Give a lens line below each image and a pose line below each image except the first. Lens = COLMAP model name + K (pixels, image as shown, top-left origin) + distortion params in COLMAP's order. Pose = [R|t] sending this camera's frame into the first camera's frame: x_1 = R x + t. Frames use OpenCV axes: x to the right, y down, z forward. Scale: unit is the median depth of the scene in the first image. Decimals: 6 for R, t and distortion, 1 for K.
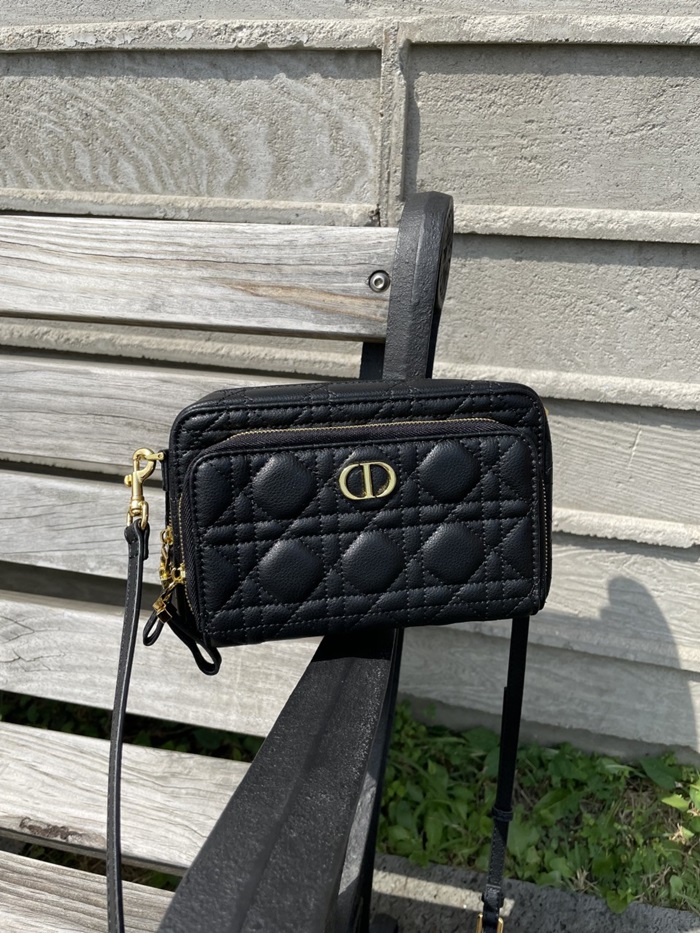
lens RADIAL K [[738.8, 0, 352.8], [0, 738.8, 460.8], [0, 0, 1]] dist [0.015206, -0.047027]
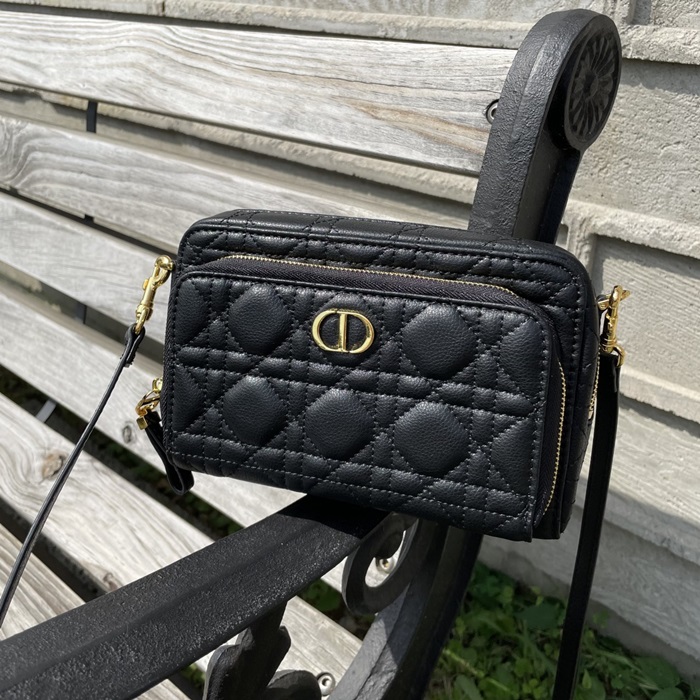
lens RADIAL K [[739.8, 0, 339.5], [0, 739.8, 288.9], [0, 0, 1]] dist [0.007362, 0.000000]
pose [[0.881681, 0.177272, -0.437280, 0.269279], [-0.176516, 0.983369, 0.042748, -0.041439], [0.437585, 0.039497, 0.898309, 0.140643]]
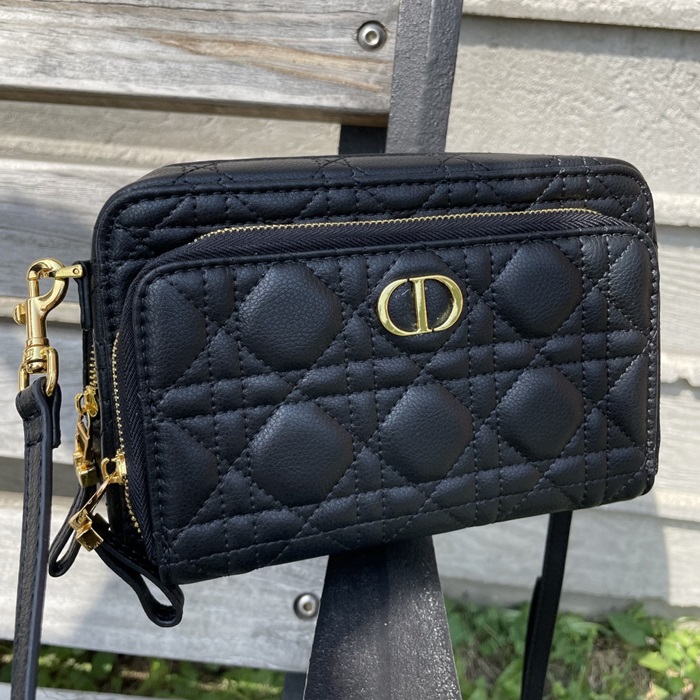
lens RADIAL K [[739.8, 0, 351.1], [0, 739.8, 300.1], [0, 0, 1]] dist [0.007362, 0.000000]
pose [[0.988503, -0.018043, 0.150118, -0.092236], [0.017482, 0.999834, 0.005062, 0.012375], [-0.150184, -0.002379, 0.988655, 0.262865]]
